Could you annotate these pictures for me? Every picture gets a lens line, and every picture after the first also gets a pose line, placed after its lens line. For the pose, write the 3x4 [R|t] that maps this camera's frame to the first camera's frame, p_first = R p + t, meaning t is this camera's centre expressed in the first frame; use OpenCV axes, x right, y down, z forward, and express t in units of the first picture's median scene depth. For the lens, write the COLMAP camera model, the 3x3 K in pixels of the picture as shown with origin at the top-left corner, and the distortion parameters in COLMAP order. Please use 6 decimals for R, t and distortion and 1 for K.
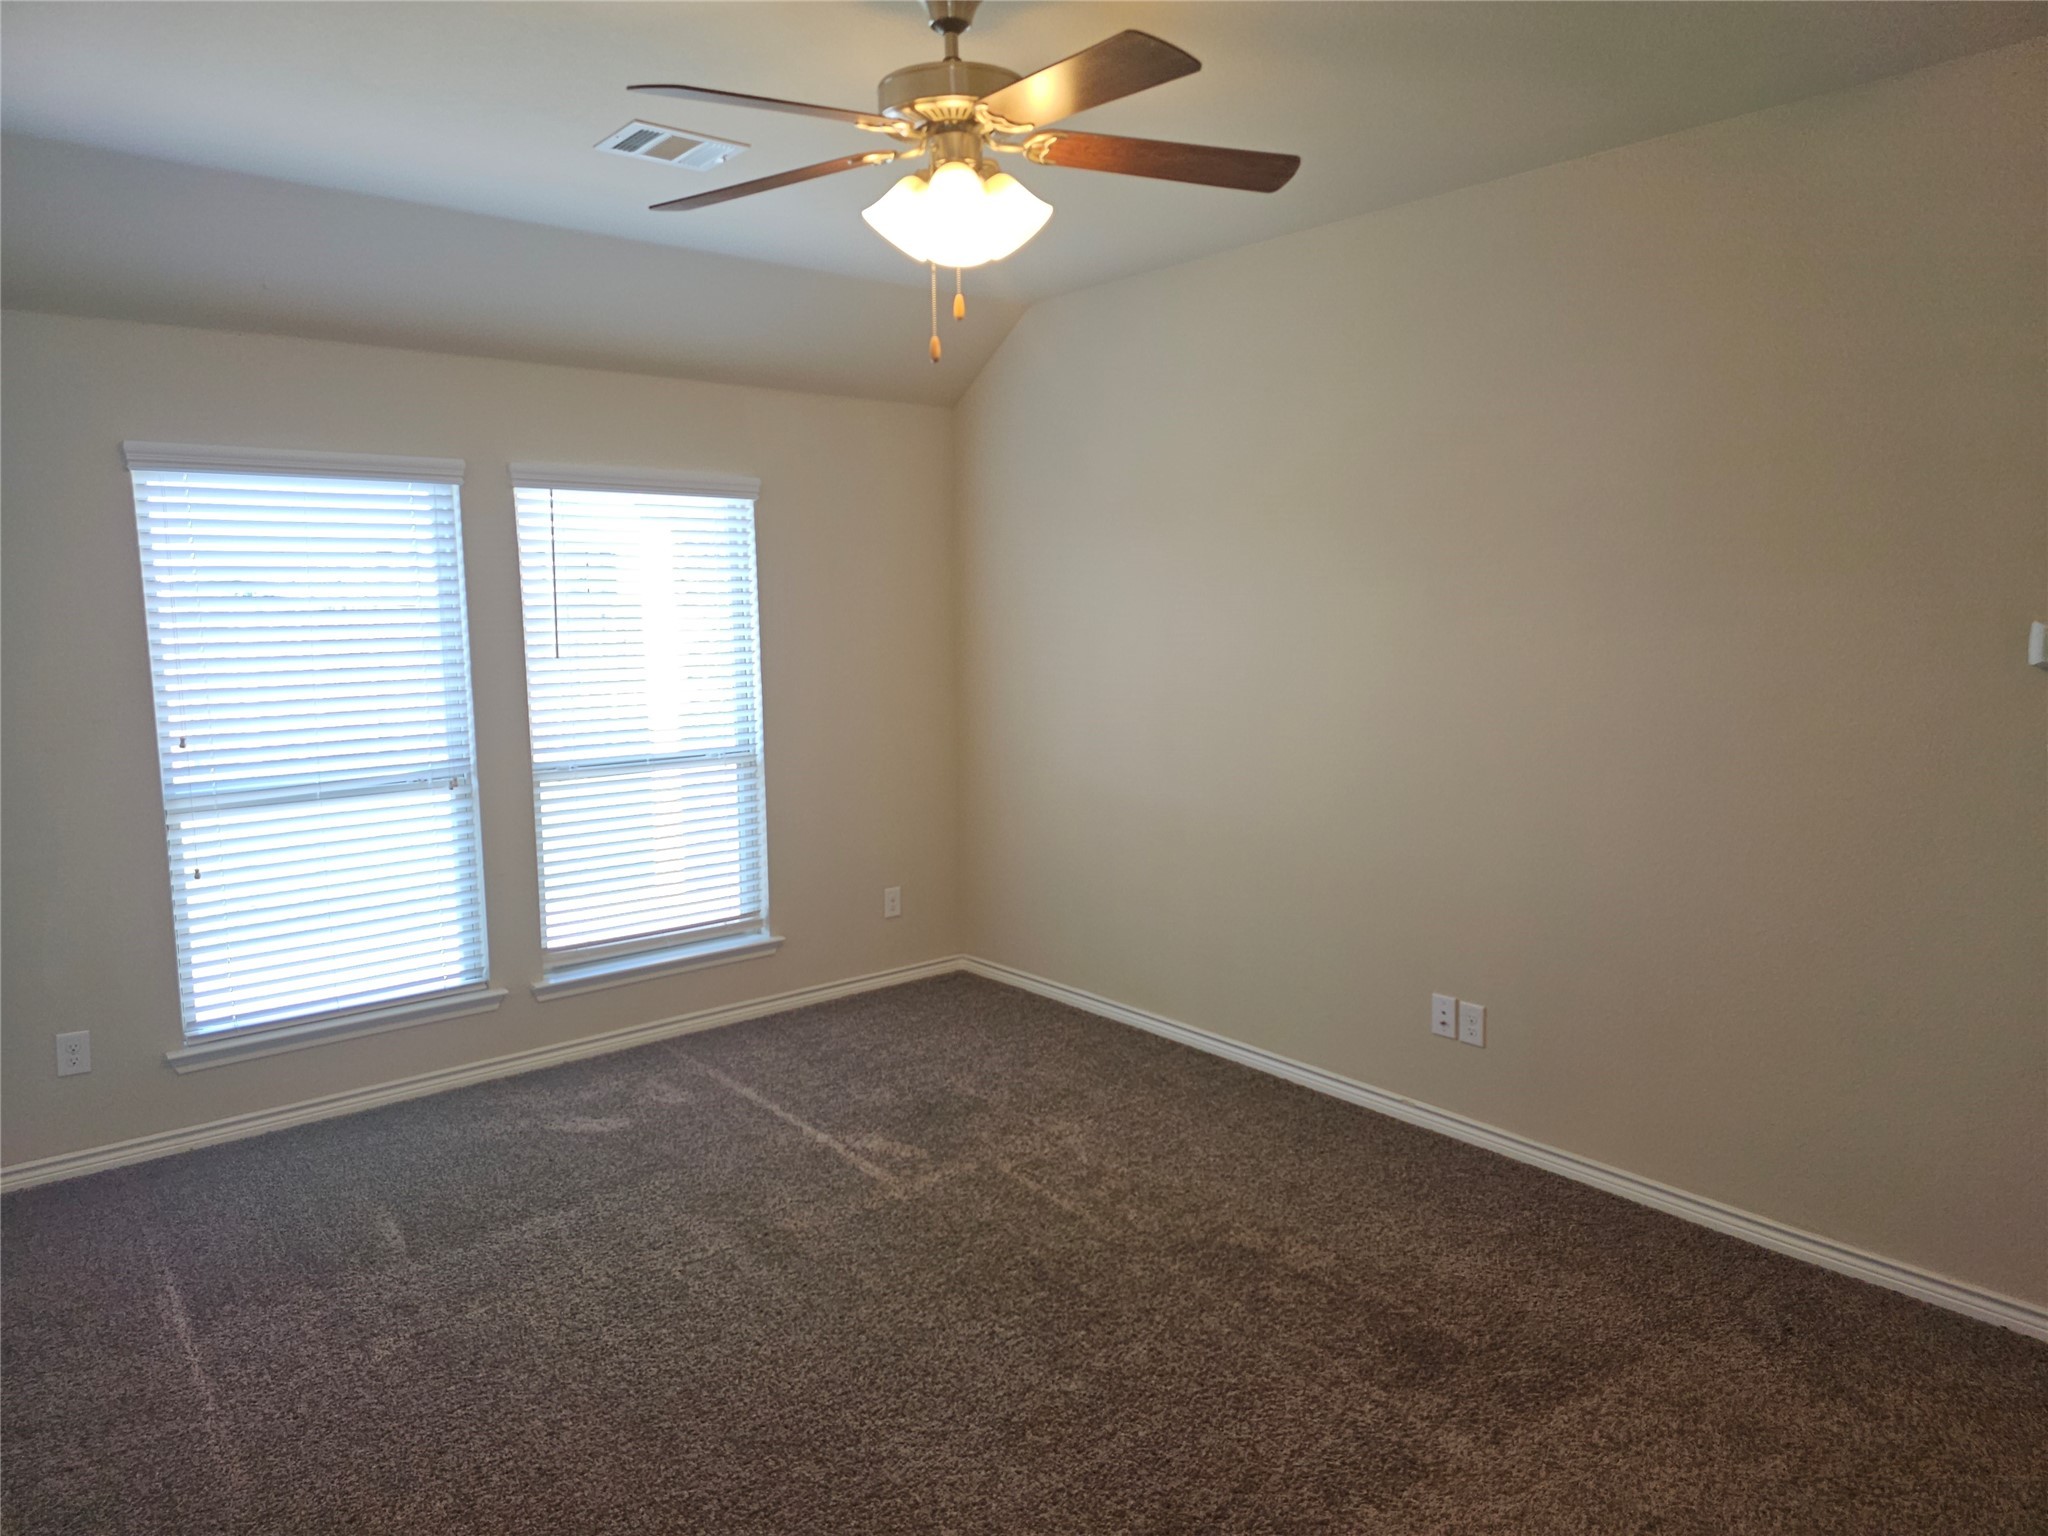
lens RADIAL K [[1156.4, 0, 1024.0], [0, 1156.4, 768.0], [0, 0, 1]] dist [-0.052178, 0.000228]
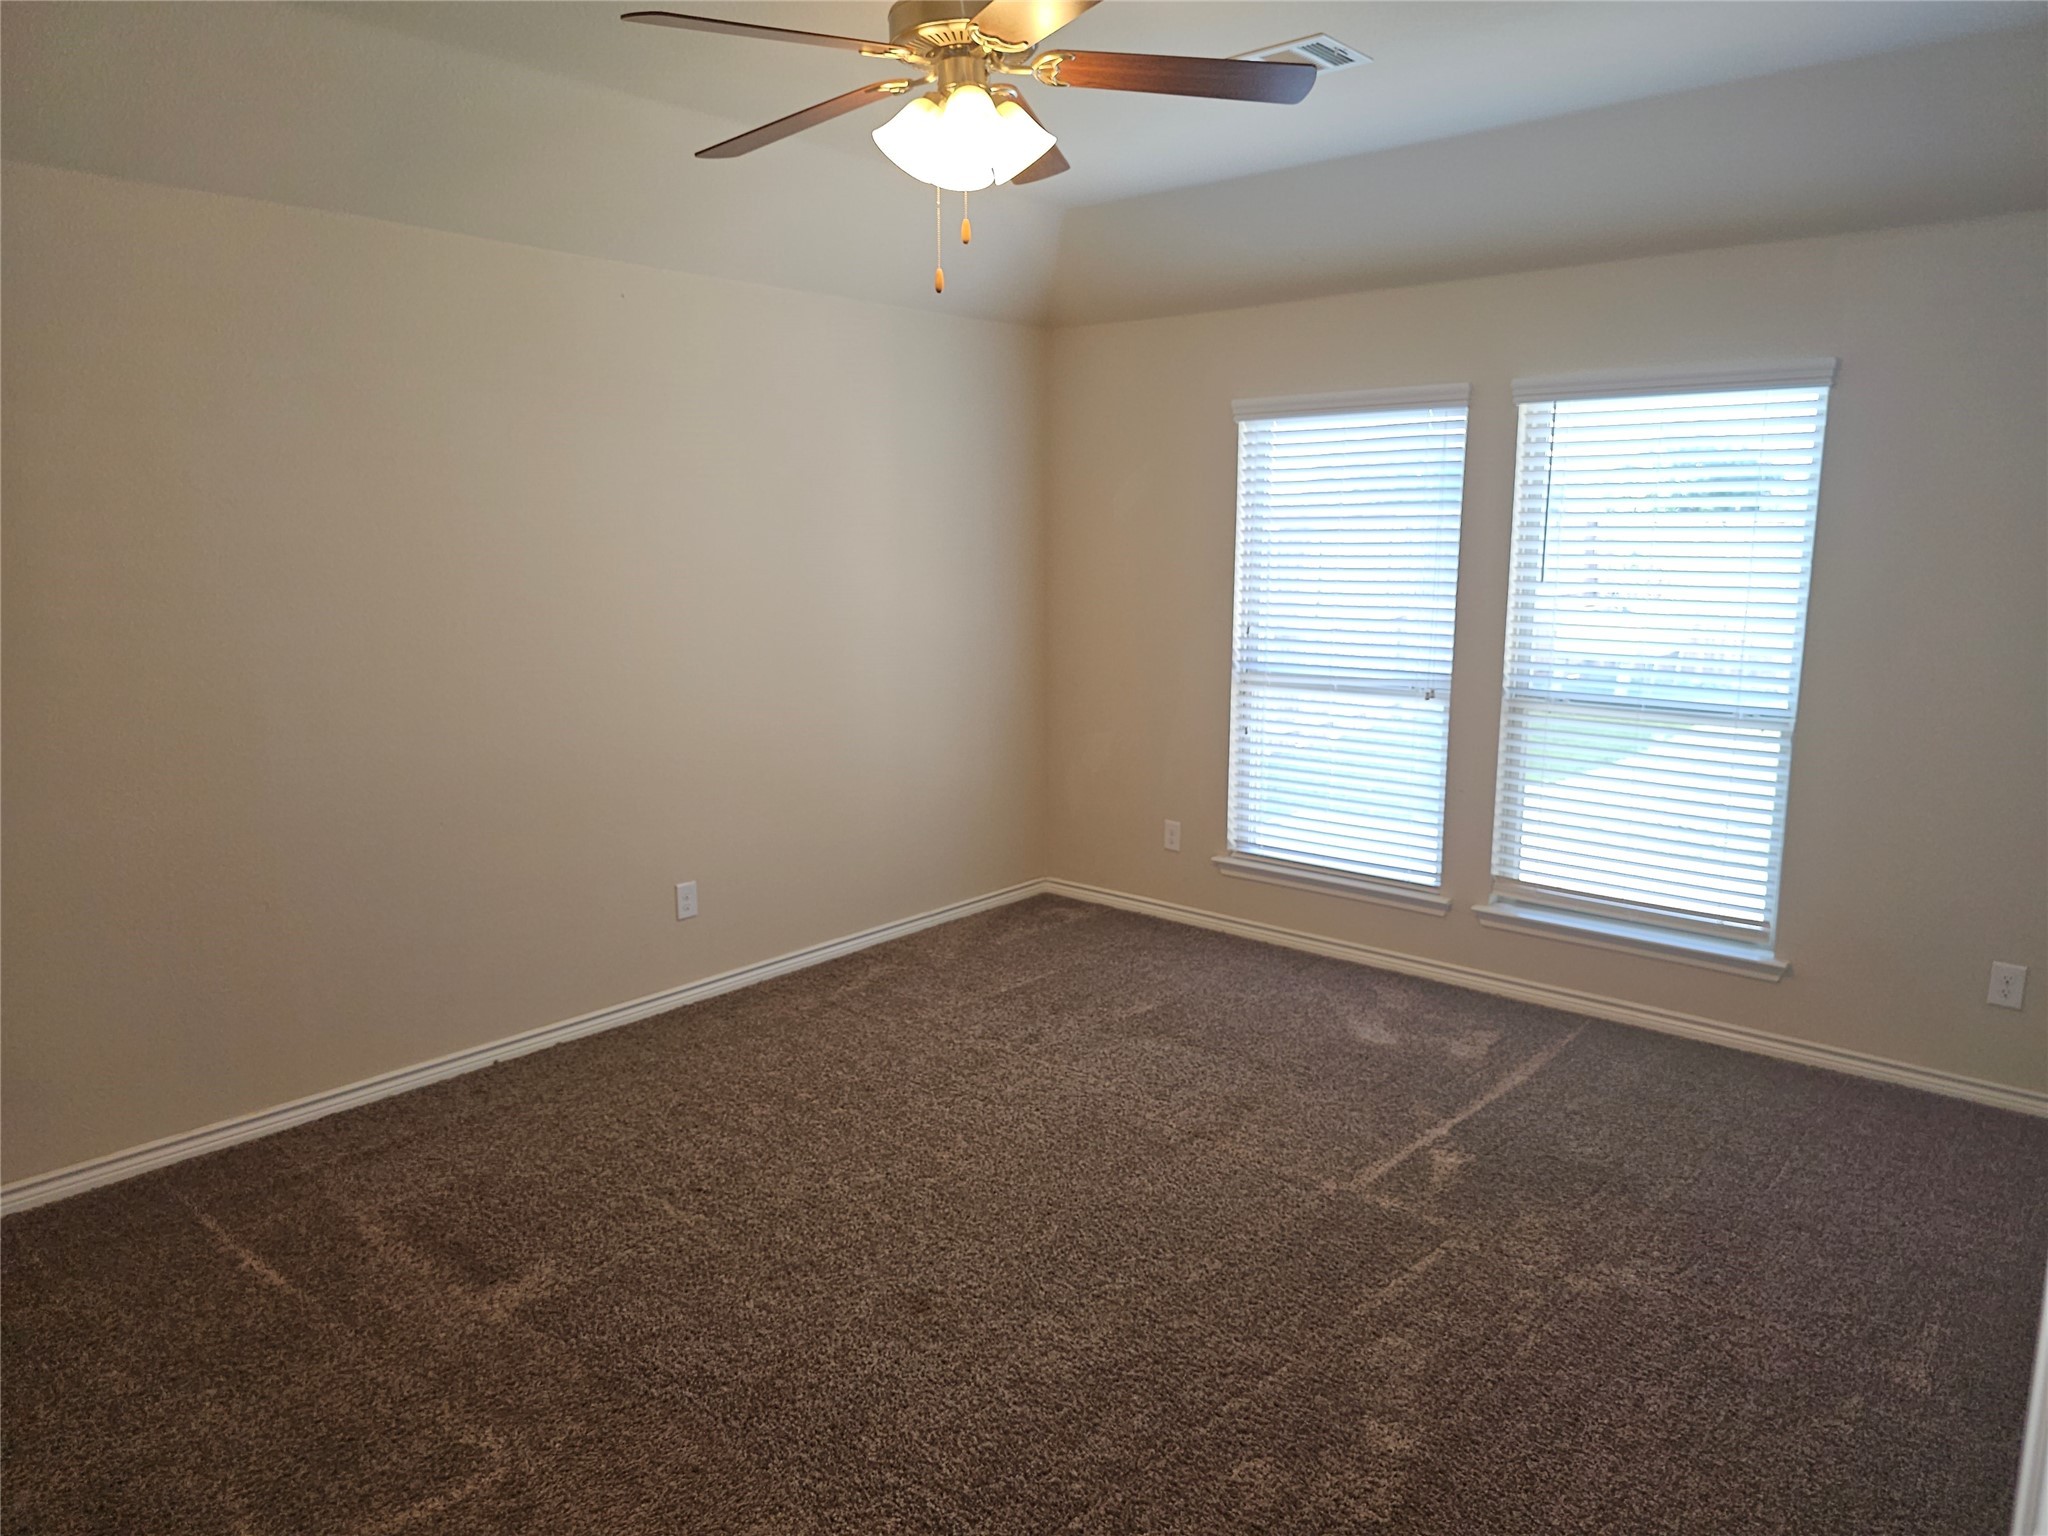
lens RADIAL K [[1156.4, 0, 1024.0], [0, 1156.4, 768.0], [0, 0, 1]] dist [-0.052178, 0.000228]
pose [[0.218317, 0.192501, -0.956703, 0.457323], [-0.131740, 0.977191, 0.166561, -0.047975], [0.966945, 0.089673, 0.238698, 0.387577]]
